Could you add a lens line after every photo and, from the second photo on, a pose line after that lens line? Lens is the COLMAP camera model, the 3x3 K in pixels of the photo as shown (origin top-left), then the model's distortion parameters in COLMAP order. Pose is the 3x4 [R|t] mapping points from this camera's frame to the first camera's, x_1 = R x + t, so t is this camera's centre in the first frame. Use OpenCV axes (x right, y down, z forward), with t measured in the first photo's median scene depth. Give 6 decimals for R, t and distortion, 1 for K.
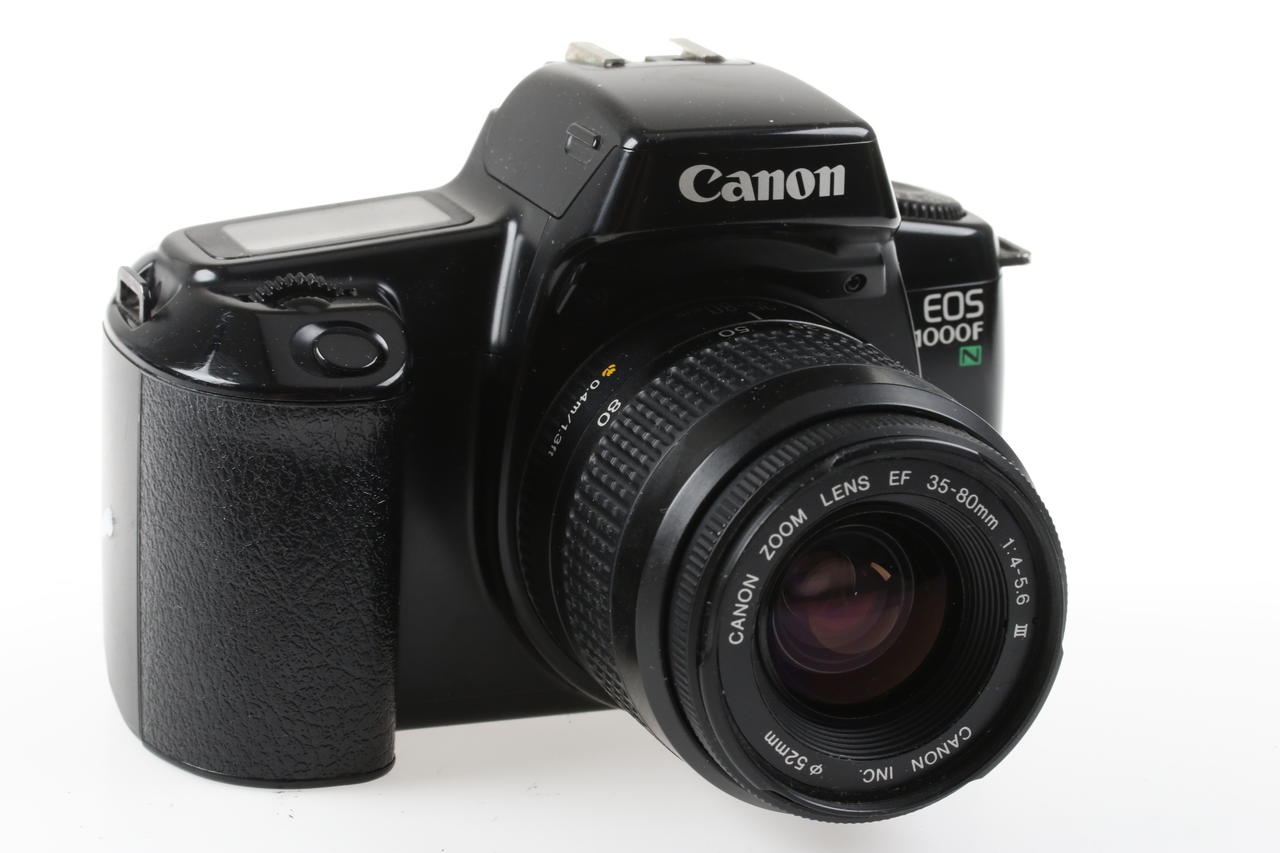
lens RADIAL K [[3577.5, 0, 640.2], [0, 3577.5, 428.6], [0, 0, 1]] dist [-0.233364, 0.000000]
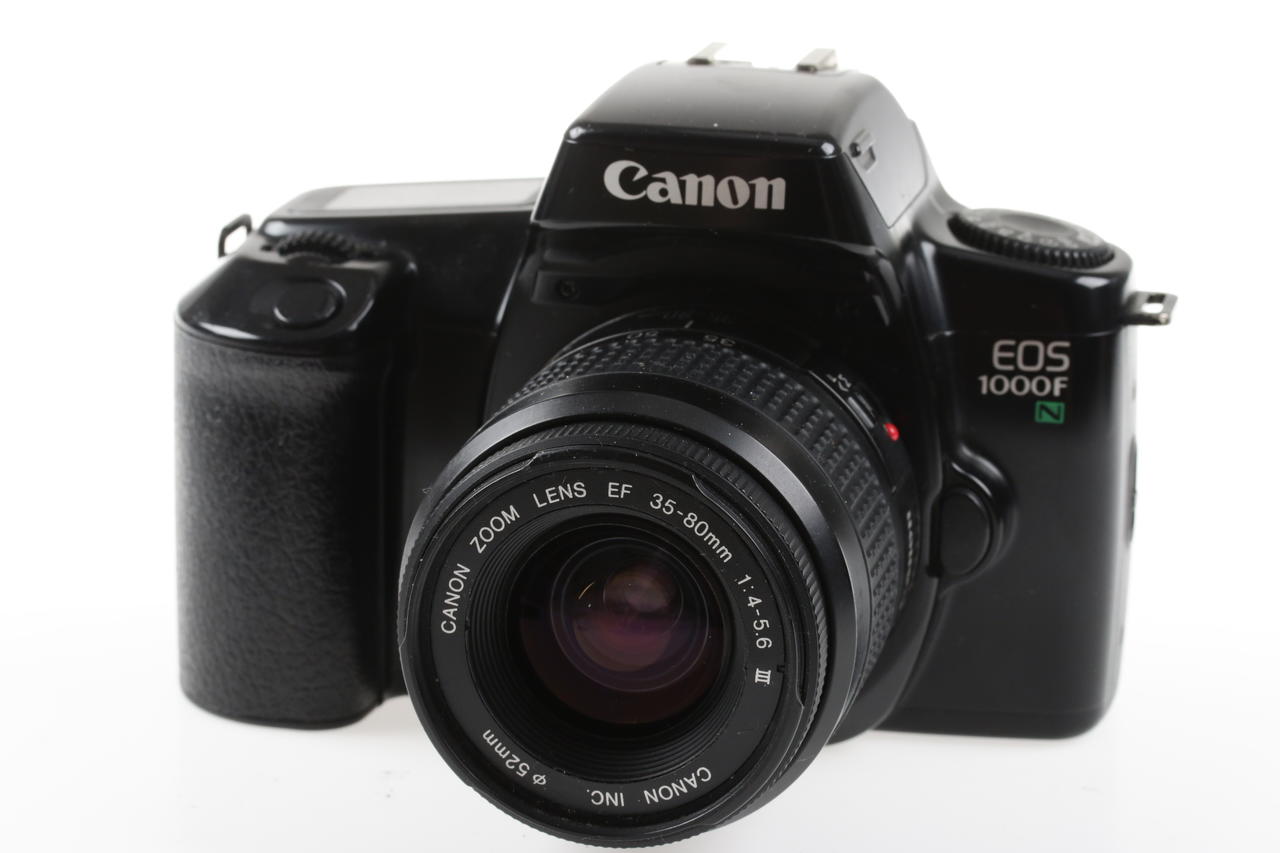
lens RADIAL K [[3577.5, 0, 640.1], [0, 3577.5, 425.2], [0, 0, 1]] dist [-0.233364, 0.000000]
pose [[0.864626, 0.134480, -0.484084, 0.524890], [-0.144665, 0.989344, 0.016457, -0.019643], [0.481139, 0.055801, 0.874867, 0.156219]]
